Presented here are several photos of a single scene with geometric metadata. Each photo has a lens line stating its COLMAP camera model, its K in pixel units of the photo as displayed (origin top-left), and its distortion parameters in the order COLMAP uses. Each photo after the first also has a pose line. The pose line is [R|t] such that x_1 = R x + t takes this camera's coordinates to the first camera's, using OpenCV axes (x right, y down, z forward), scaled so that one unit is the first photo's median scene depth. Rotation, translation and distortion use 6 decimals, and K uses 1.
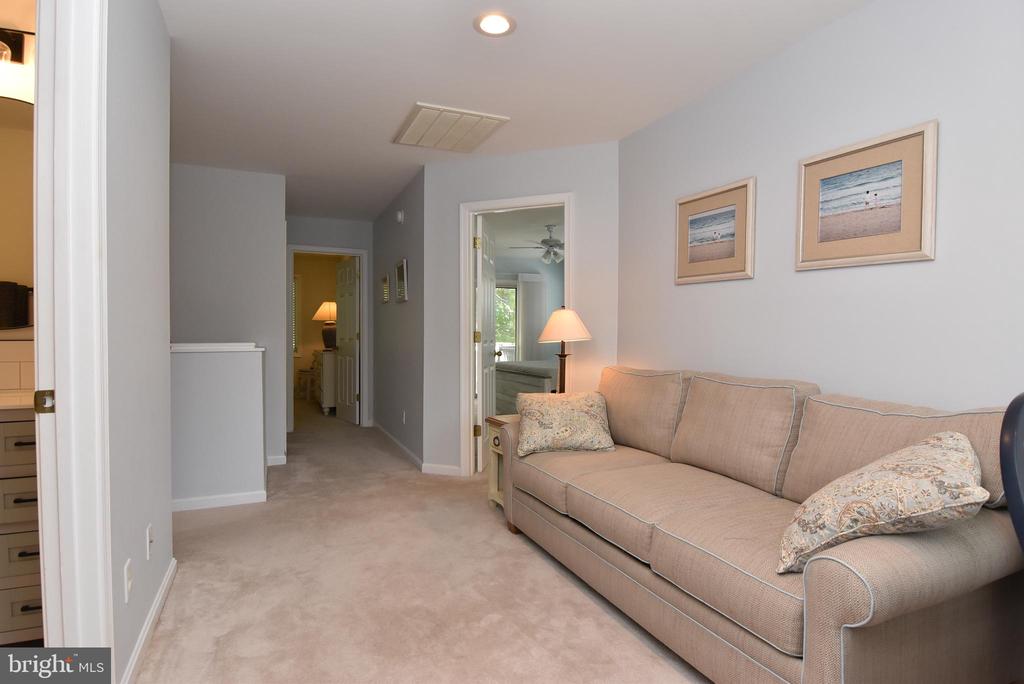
lens RADIAL K [[544.9, 0, 514.8], [0, 544.9, 343.1], [0, 0, 1]] dist [0.003316, -0.017890]
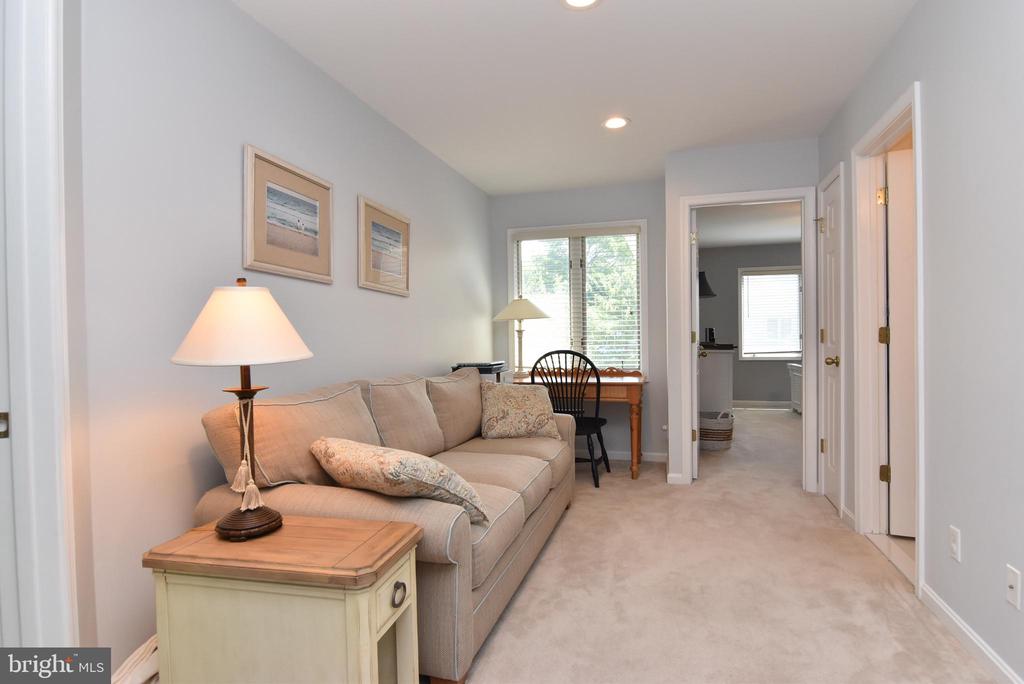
lens RADIAL K [[544.9, 0, 514.8], [0, 544.9, 343.1], [0, 0, 1]] dist [0.003316, -0.017890]
pose [[-0.769118, 0.001640, 0.639105, -0.416676], [0.022435, 0.999450, 0.024434, -0.026079], [-0.638713, 0.033131, -0.768732, 1.407469]]
